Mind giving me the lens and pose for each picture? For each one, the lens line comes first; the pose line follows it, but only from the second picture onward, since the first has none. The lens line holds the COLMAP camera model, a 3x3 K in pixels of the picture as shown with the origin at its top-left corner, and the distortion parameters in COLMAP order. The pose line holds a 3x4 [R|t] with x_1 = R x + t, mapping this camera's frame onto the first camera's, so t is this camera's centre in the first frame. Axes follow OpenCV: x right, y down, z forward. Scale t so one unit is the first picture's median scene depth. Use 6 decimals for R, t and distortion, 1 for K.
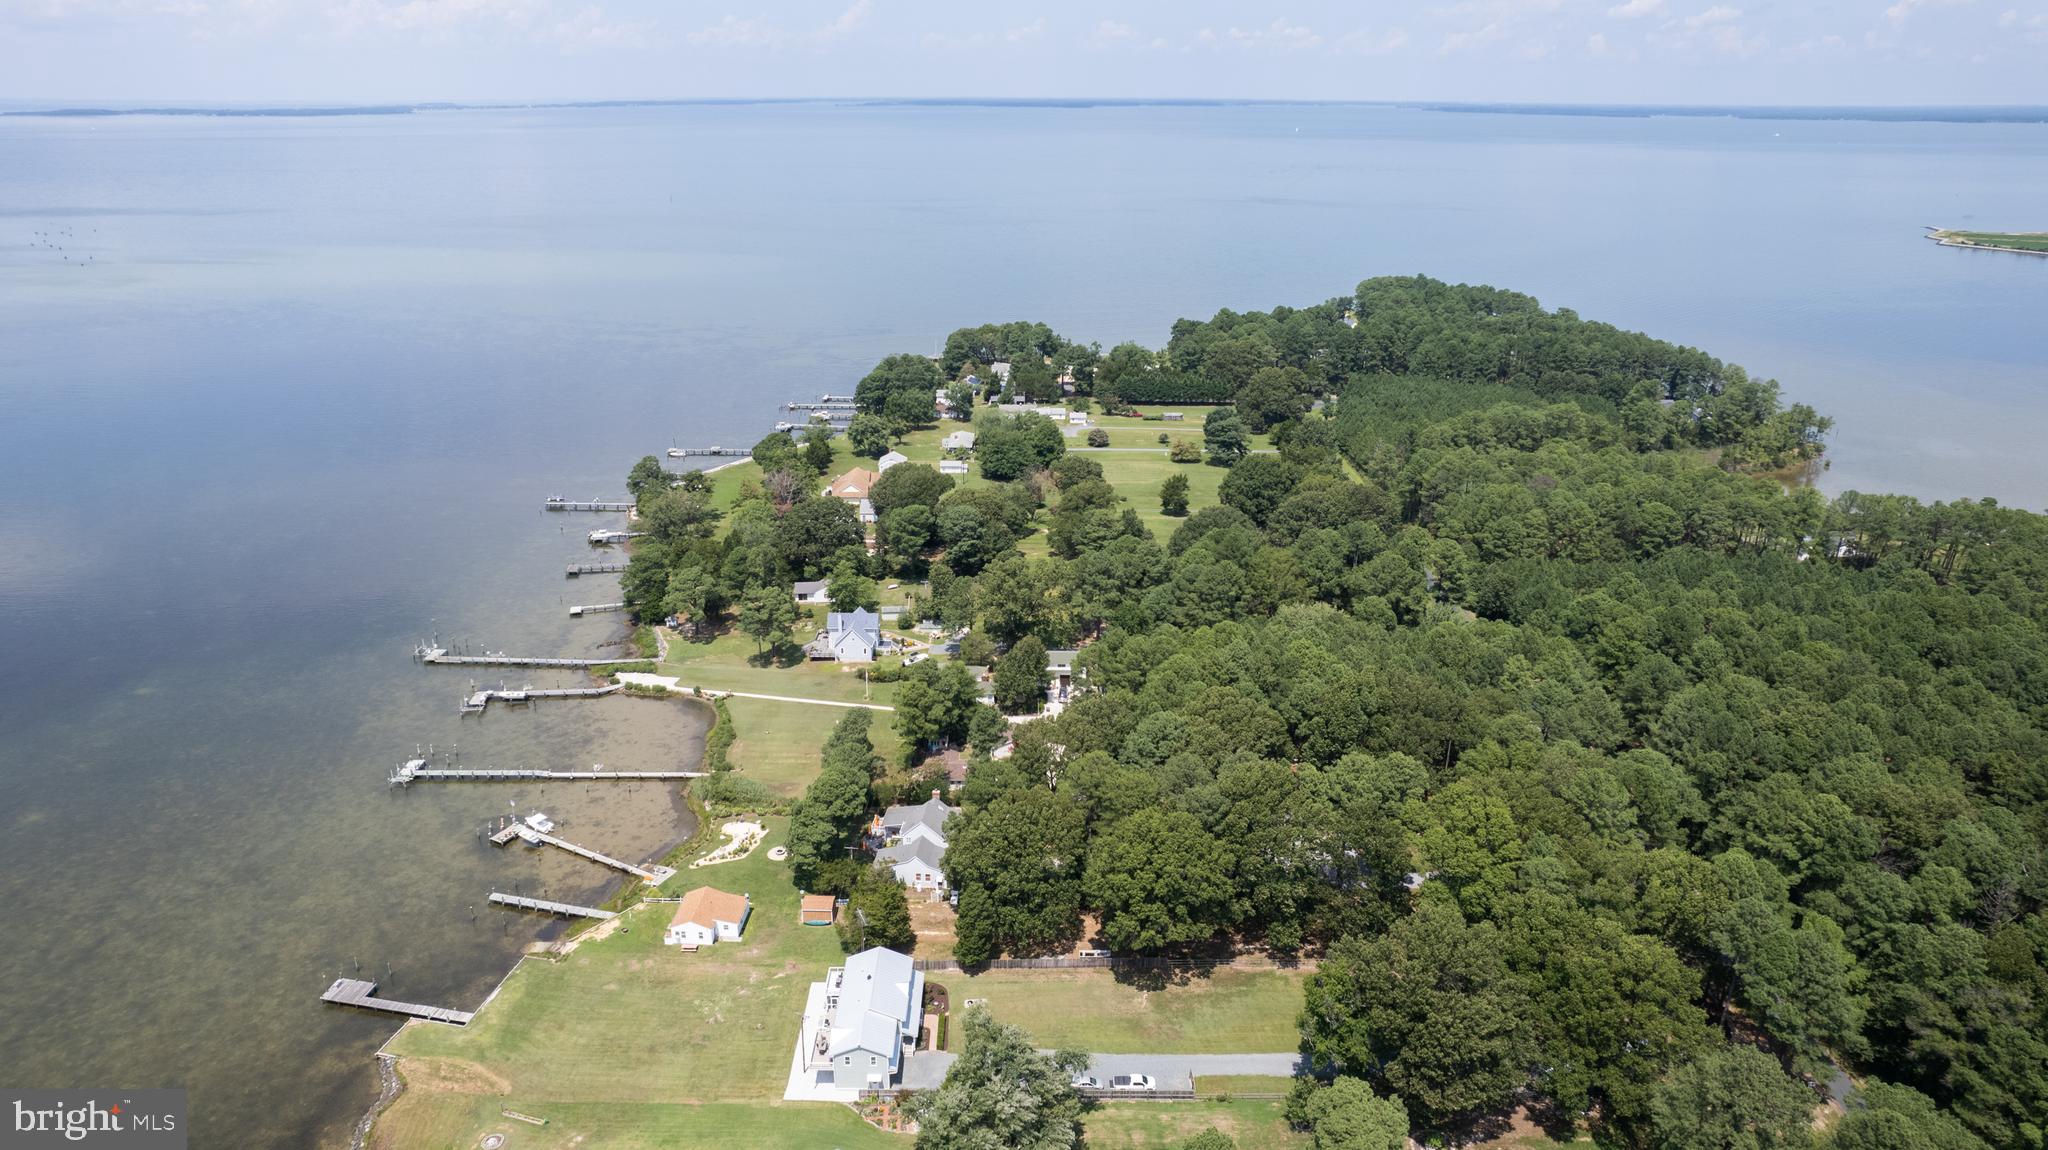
lens RADIAL K [[1308.5, 0, 1017.6], [0, 1308.5, 578.7], [0, 0, 1]] dist [-0.078768, 0.072055]
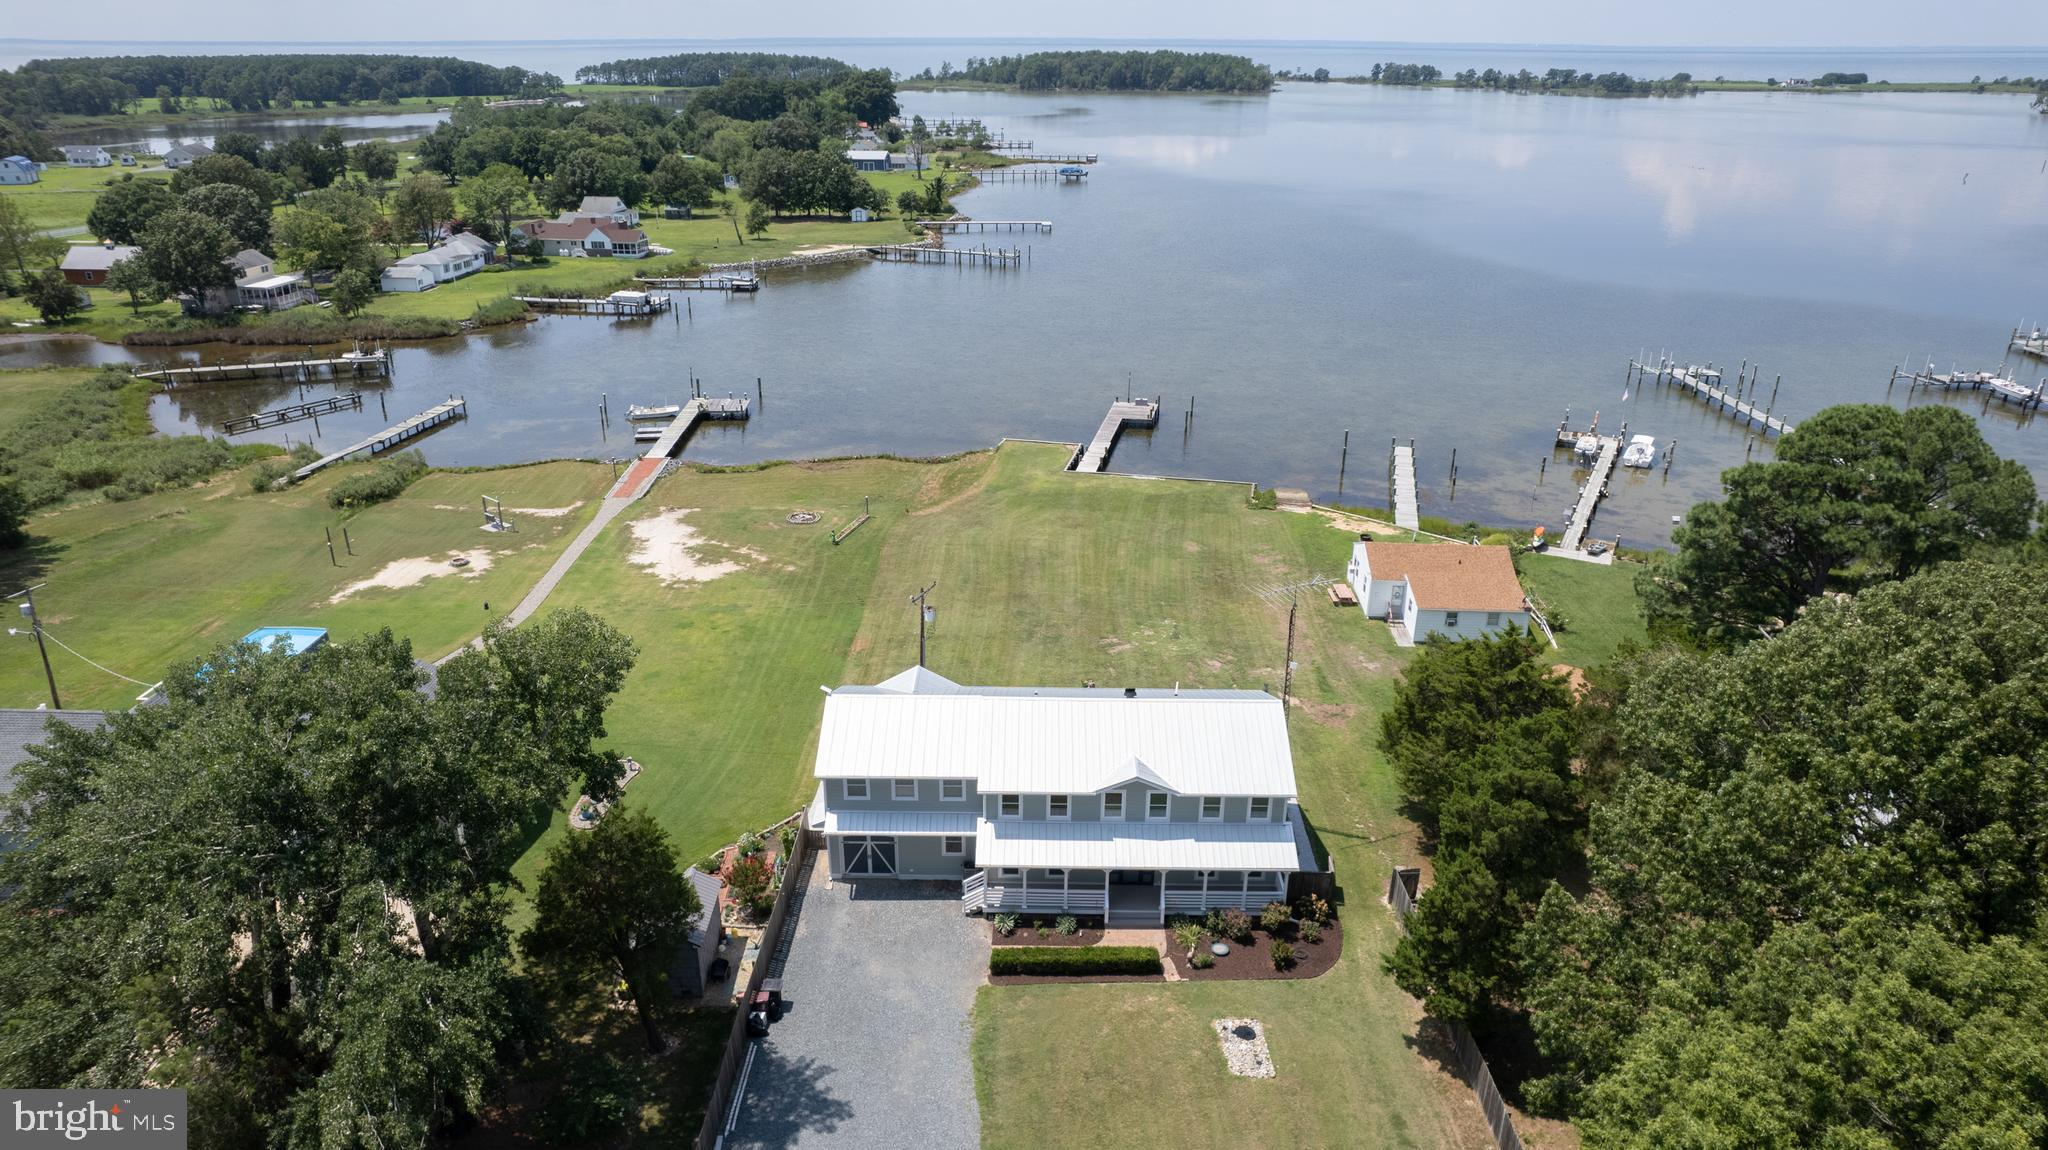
lens RADIAL K [[1308.5, 0, 1017.6], [0, 1308.5, 578.7], [0, 0, 1]] dist [-0.078768, 0.072055]
pose [[-0.012655, 0.382487, -0.923874, 0.153412], [-0.355840, 0.861740, 0.361637, 0.149424], [0.934461, 0.333328, 0.125199, 0.796623]]
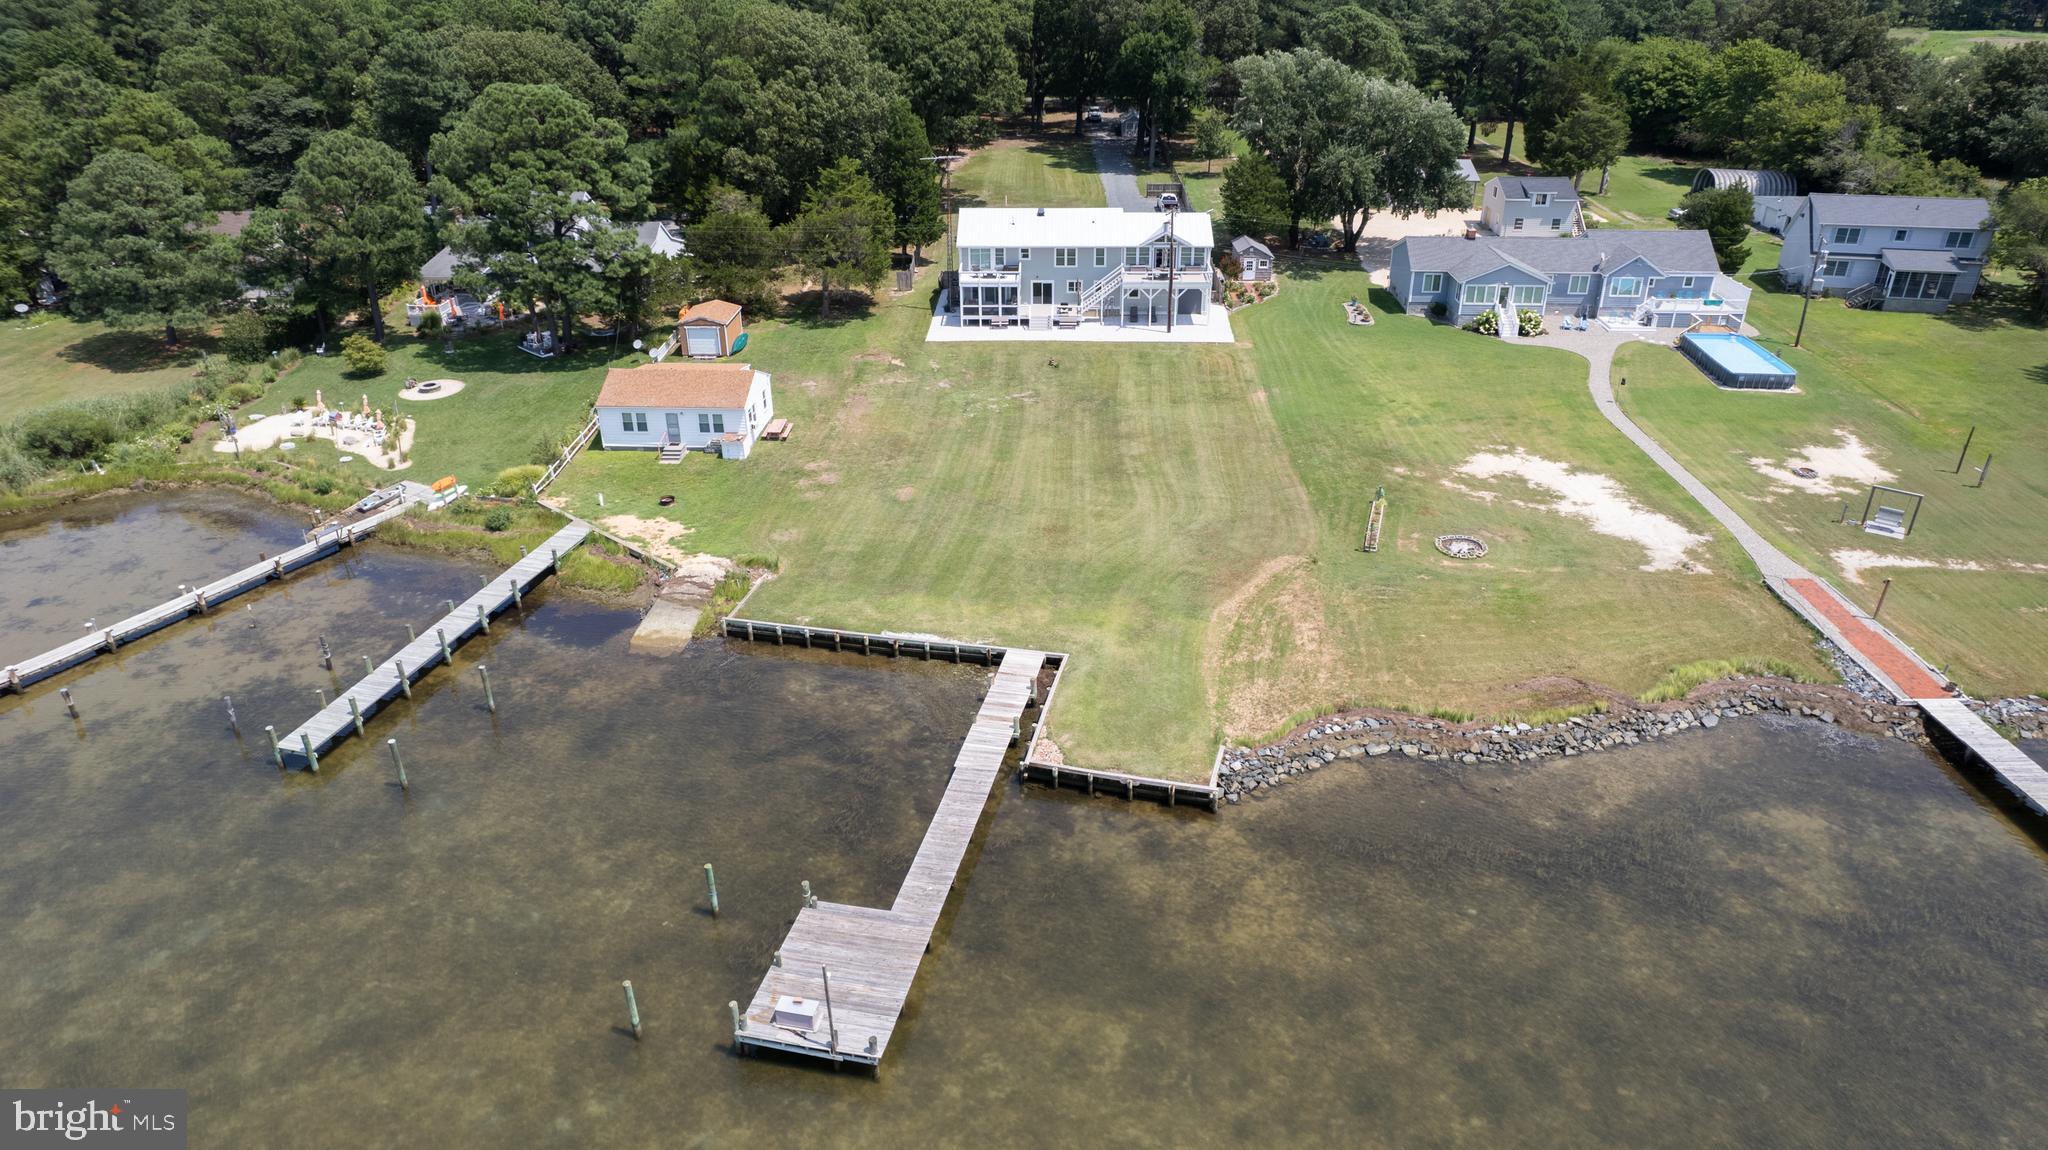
lens RADIAL K [[1308.5, 0, 1017.6], [0, 1308.5, 578.7], [0, 0, 1]] dist [-0.078768, 0.072055]
pose [[0.025352, -0.461335, 0.886864, -0.618243], [0.362116, 0.831139, 0.421996, 0.165258], [-0.931788, 0.310449, 0.188127, 0.820436]]
